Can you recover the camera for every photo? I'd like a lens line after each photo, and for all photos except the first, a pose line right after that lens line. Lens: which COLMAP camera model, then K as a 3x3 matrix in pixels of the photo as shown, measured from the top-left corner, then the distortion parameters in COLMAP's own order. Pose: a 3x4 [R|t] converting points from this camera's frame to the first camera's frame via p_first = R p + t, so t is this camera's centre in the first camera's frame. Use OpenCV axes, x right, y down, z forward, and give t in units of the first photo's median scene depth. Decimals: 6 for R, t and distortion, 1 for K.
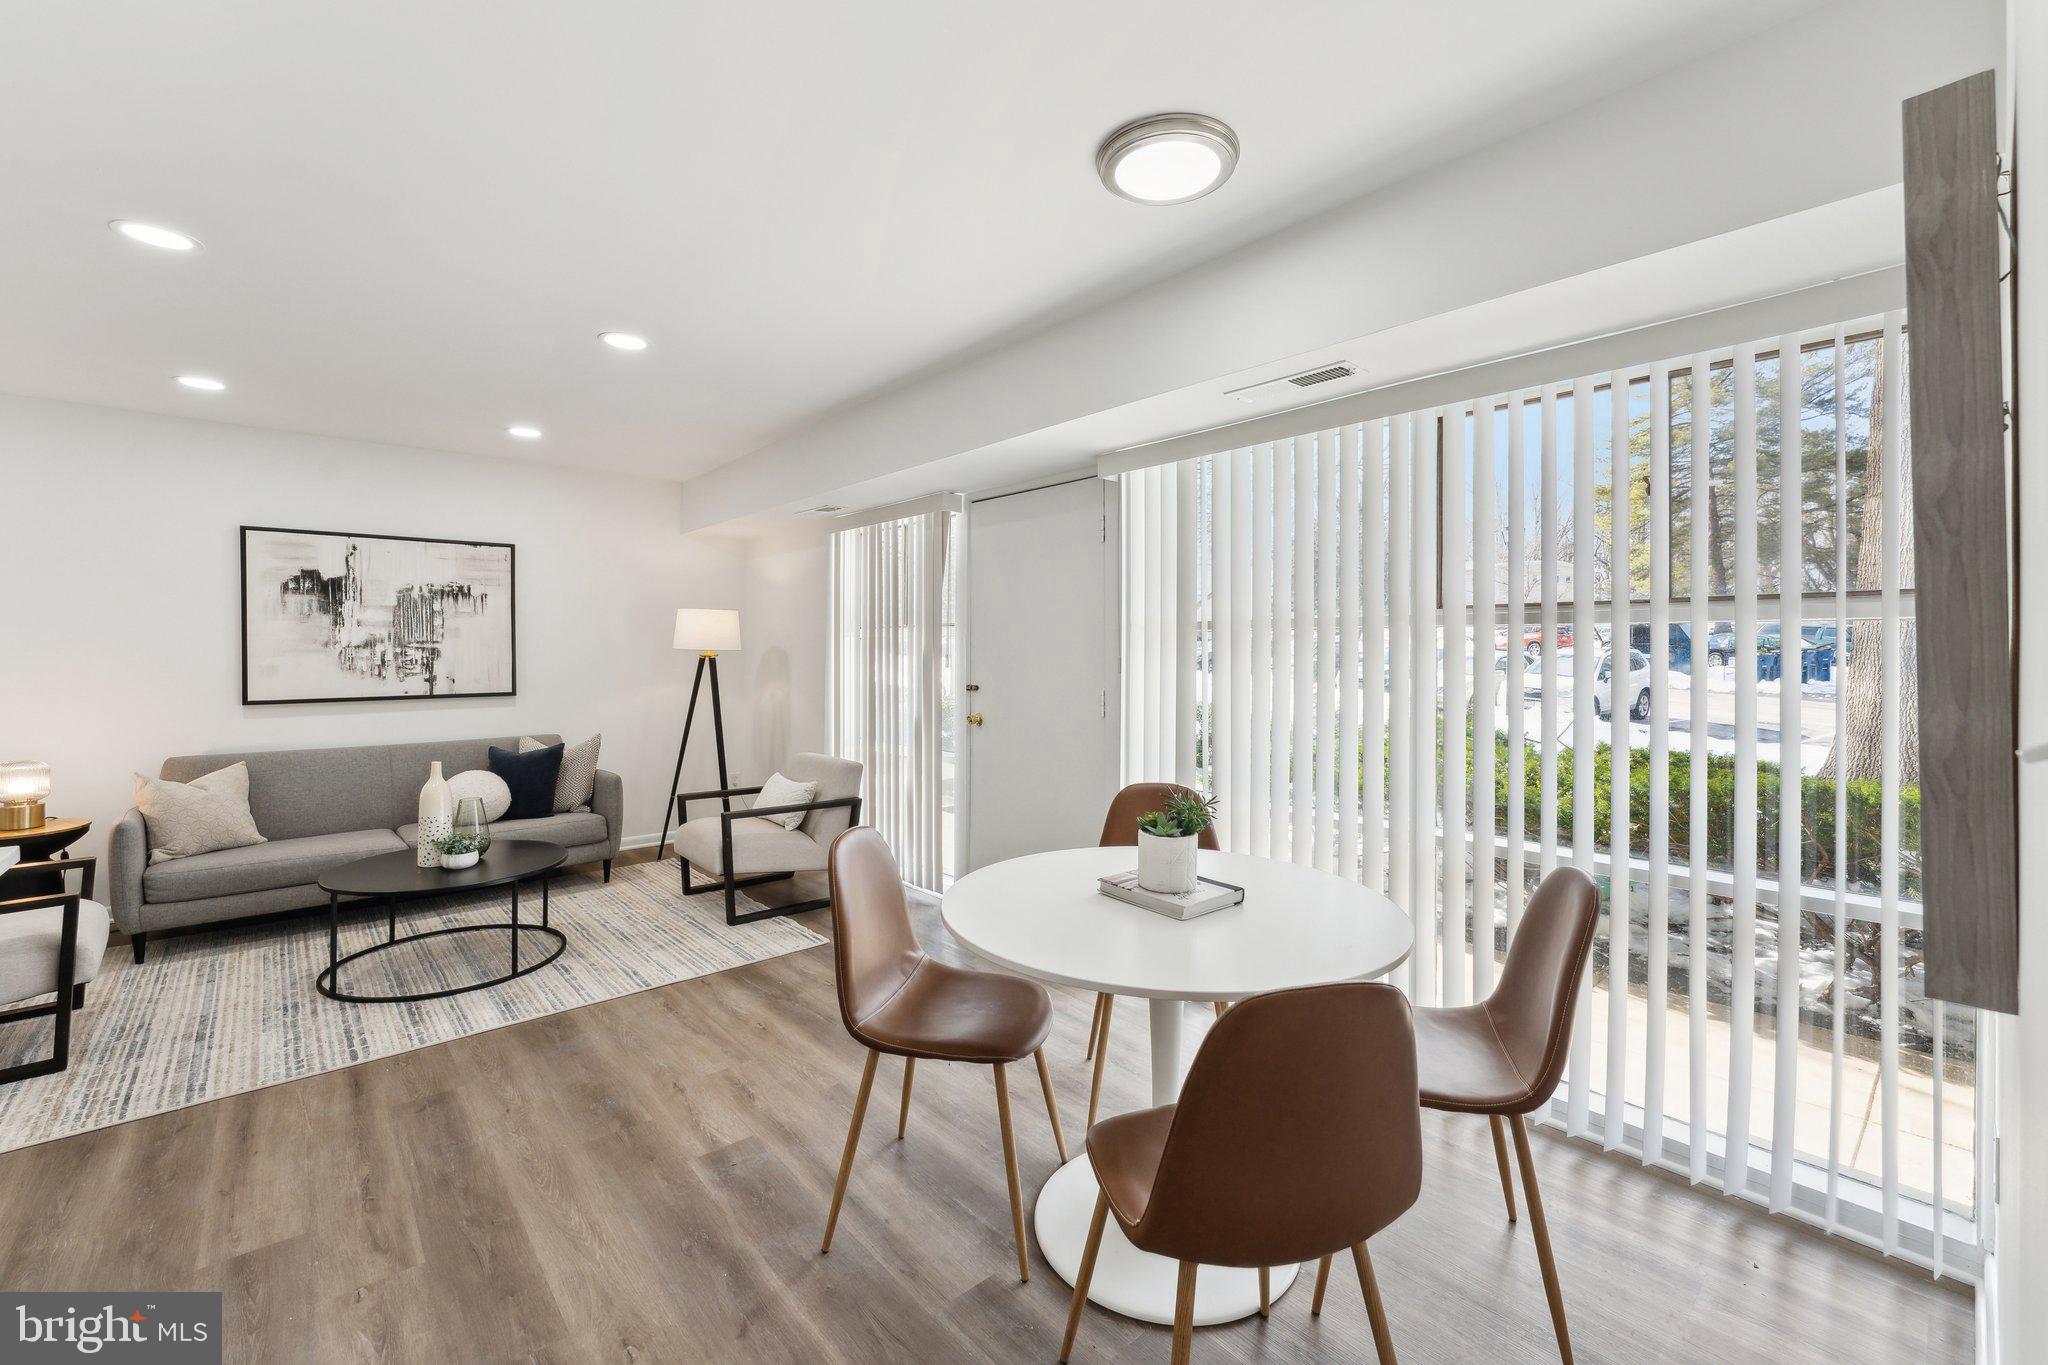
lens RADIAL K [[832.4, 0, 1025.7], [0, 832.4, 658.0], [0, 0, 1]] dist [-0.004479, 0.000501]
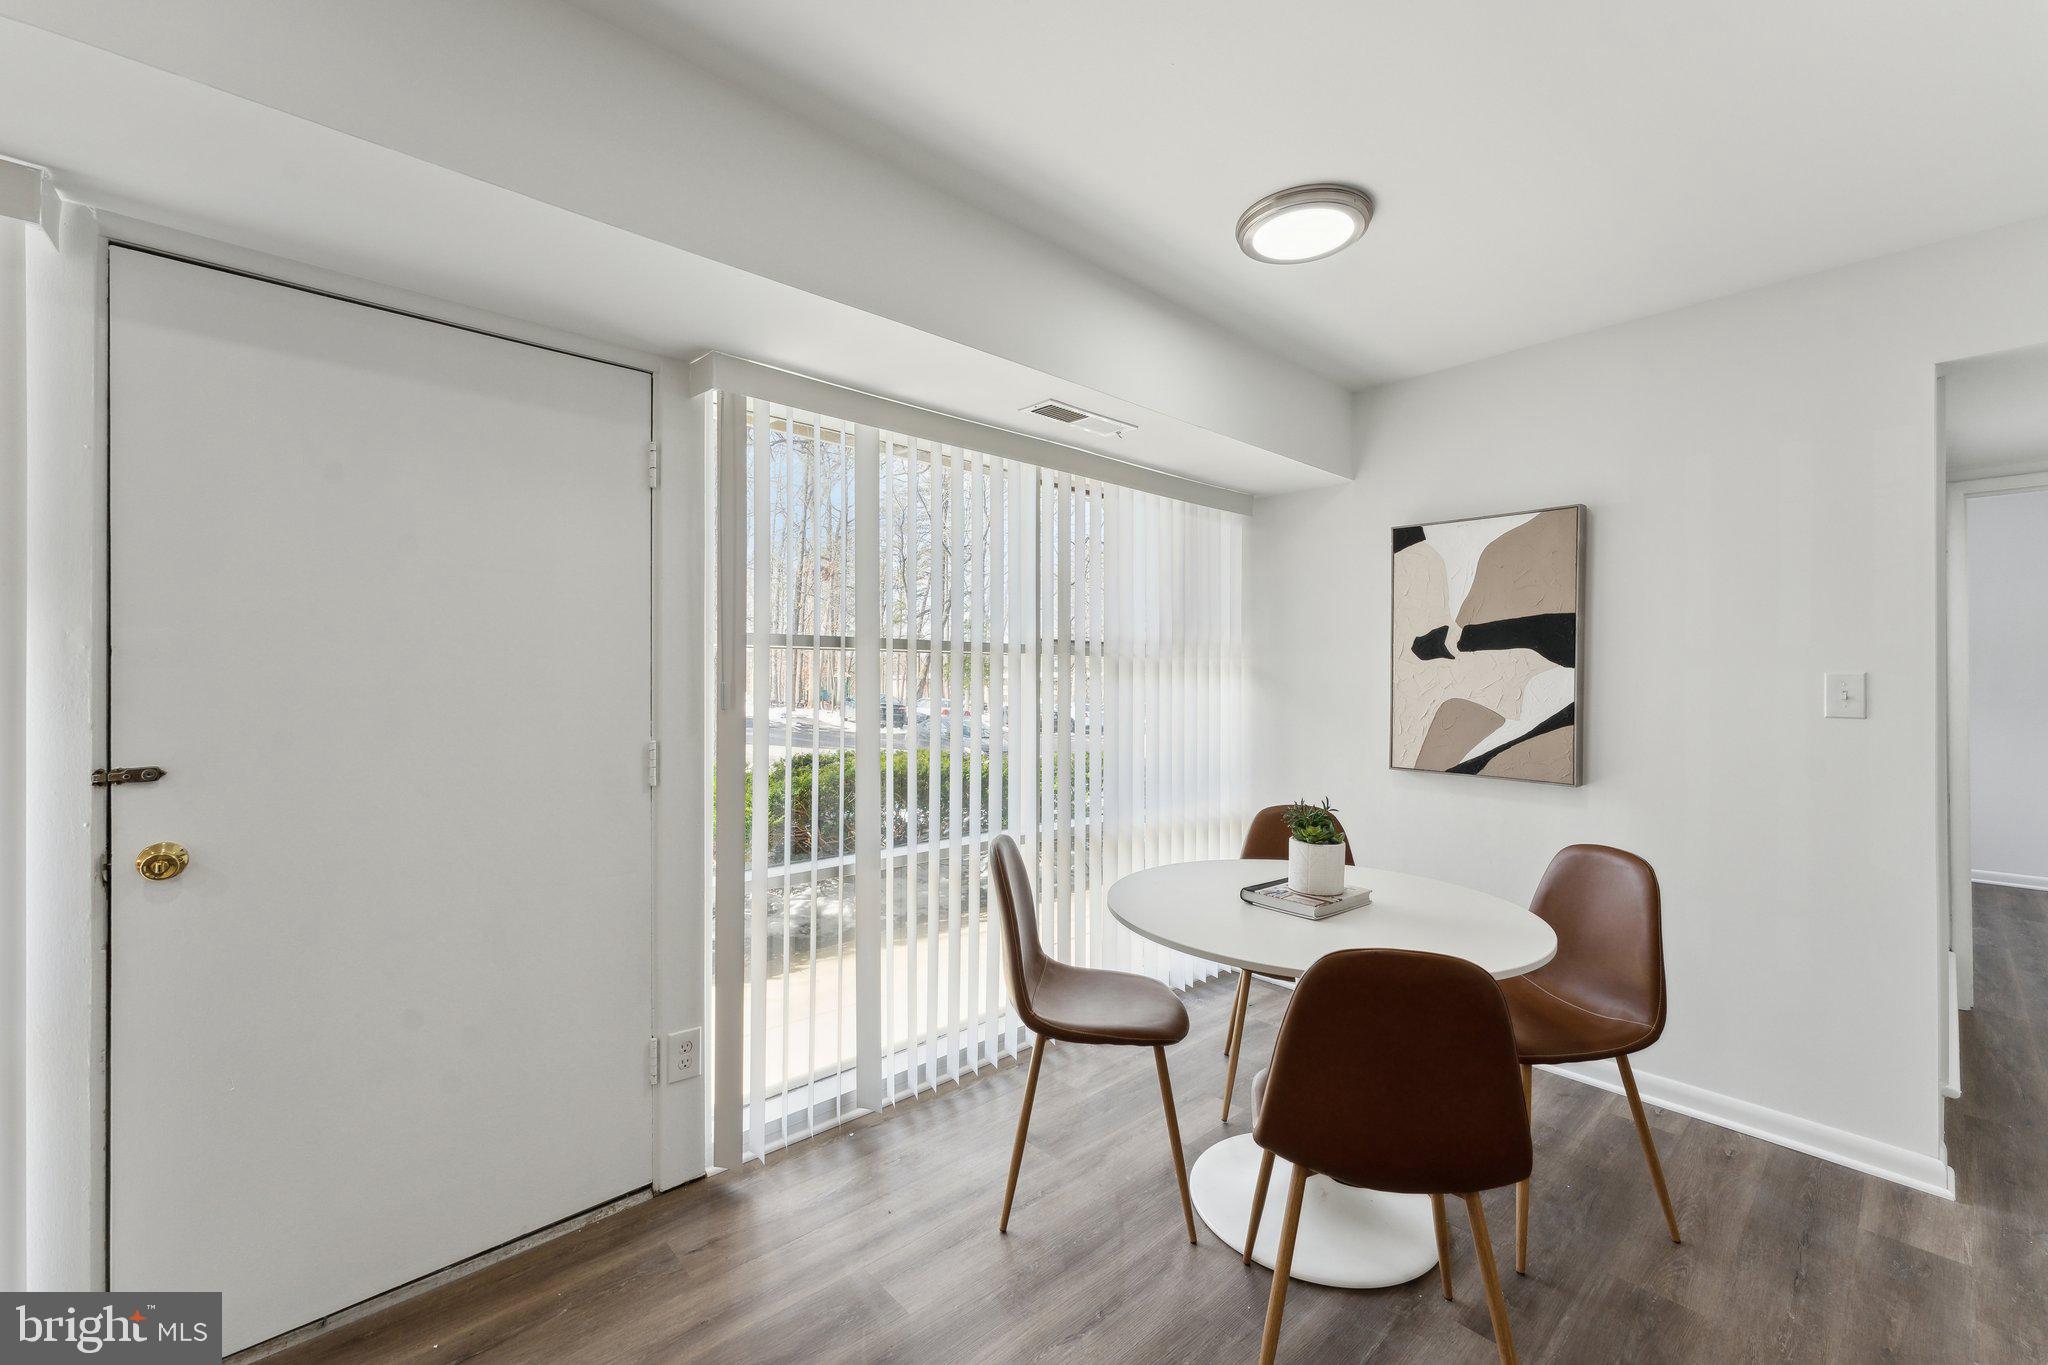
lens RADIAL K [[832.4, 0, 1025.9], [0, 832.4, 671.9], [0, 0, 1]] dist [-0.004479, 0.000501]
pose [[-0.009690, 0.005822, 0.999936, -0.397222], [0.004166, 0.999975, -0.005782, -0.003679], [-0.999944, 0.004110, -0.009714, 0.597612]]
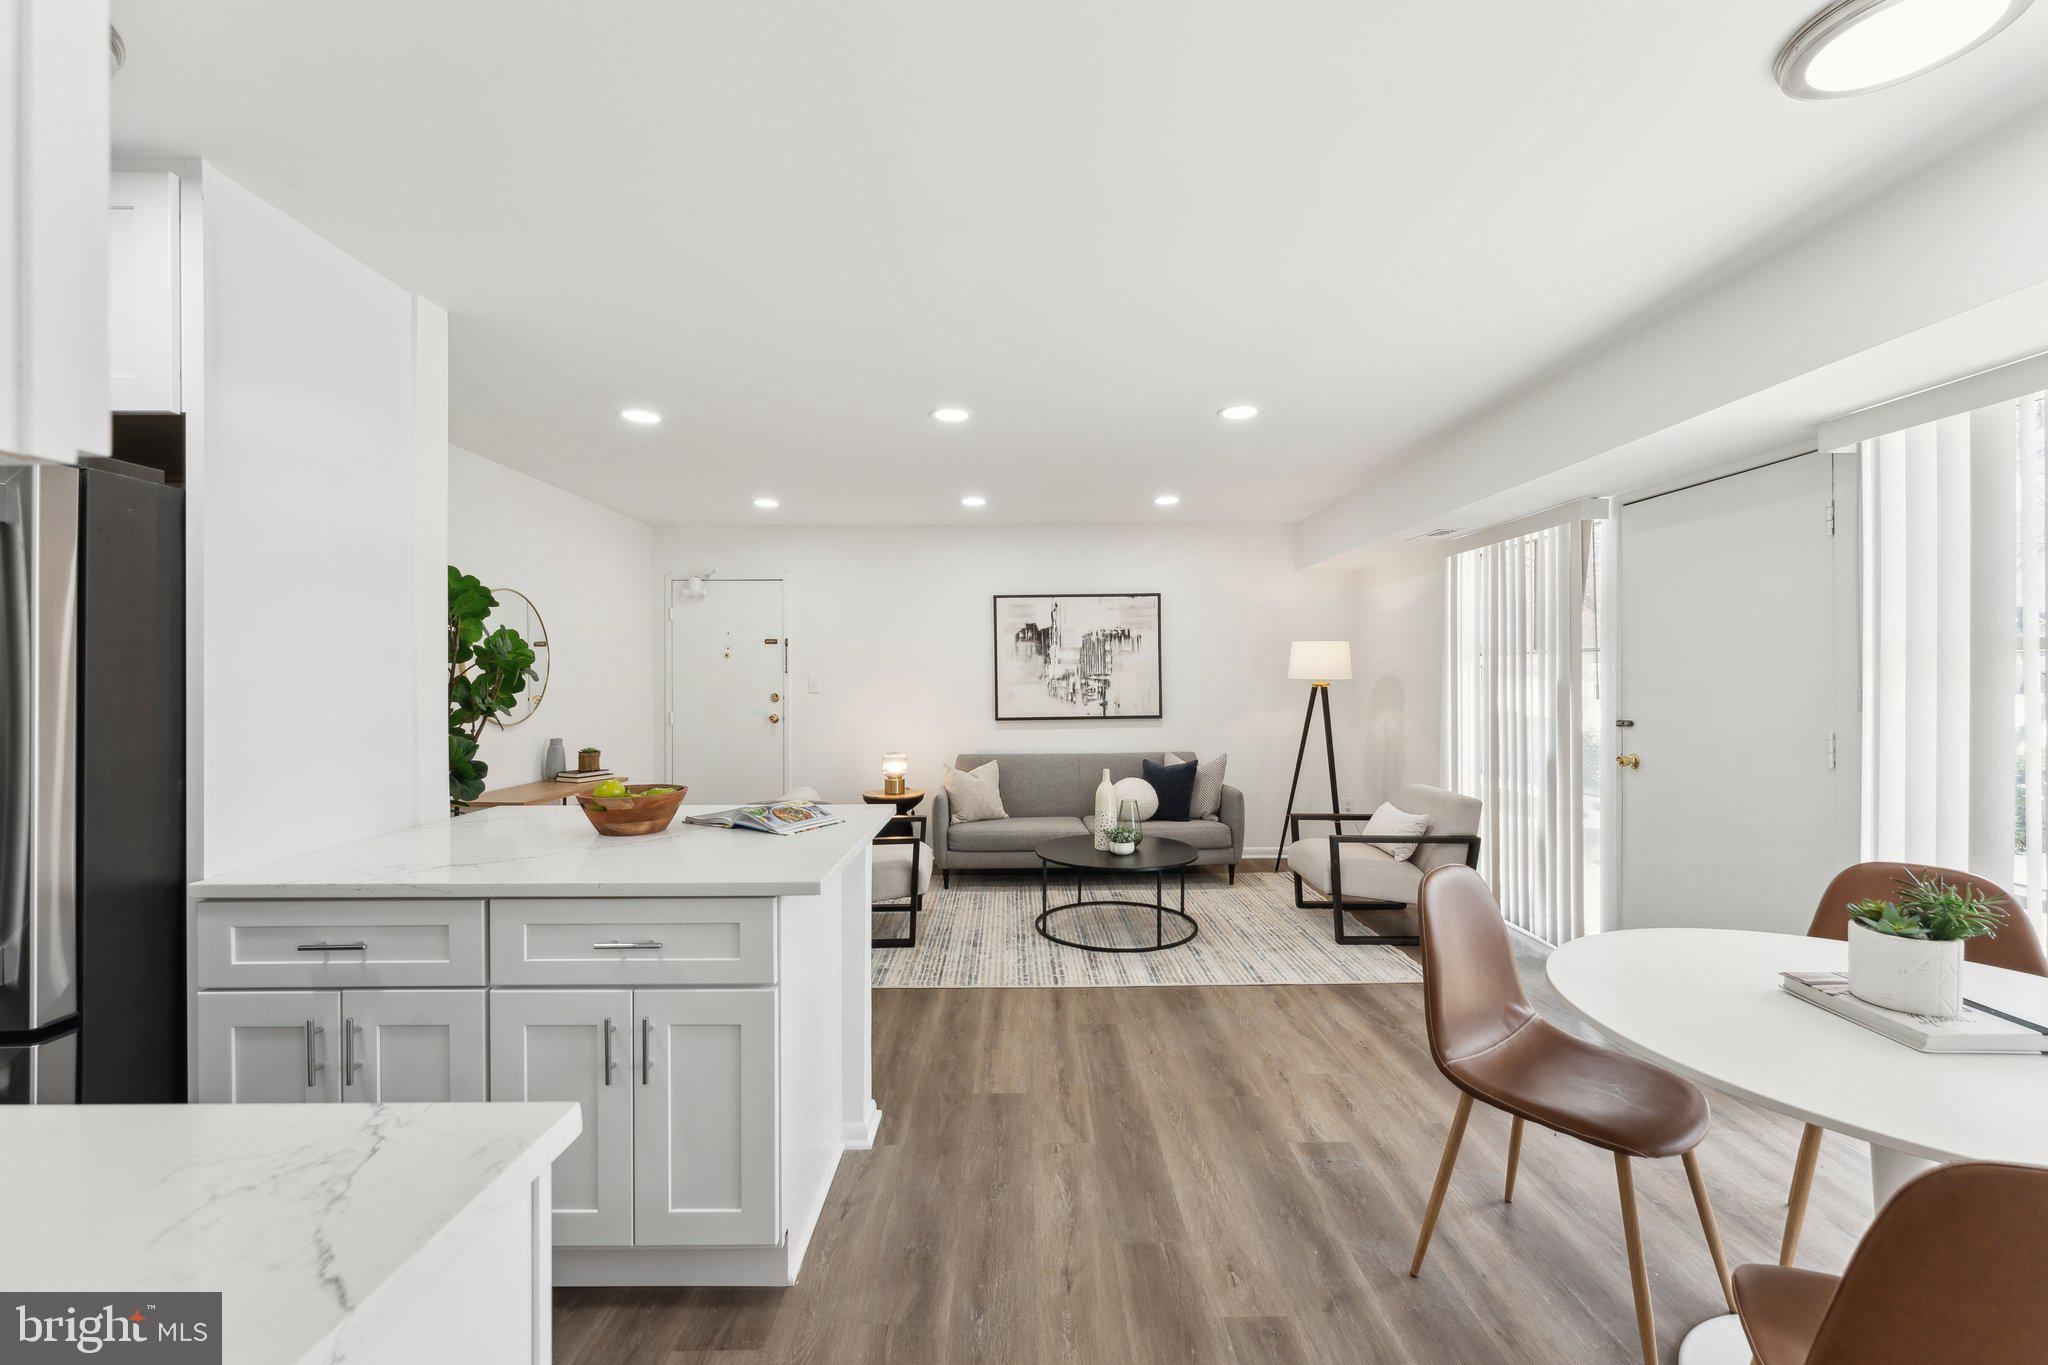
lens RADIAL K [[832.4, 0, 1024.3], [0, 832.4, 676.5], [0, 0, 1]] dist [-0.004479, 0.000501]
pose [[0.751047, -0.007971, -0.660201, 0.033732], [0.002380, 0.999953, -0.009366, -0.005131], [0.660245, 0.005463, 0.751031, -0.037166]]
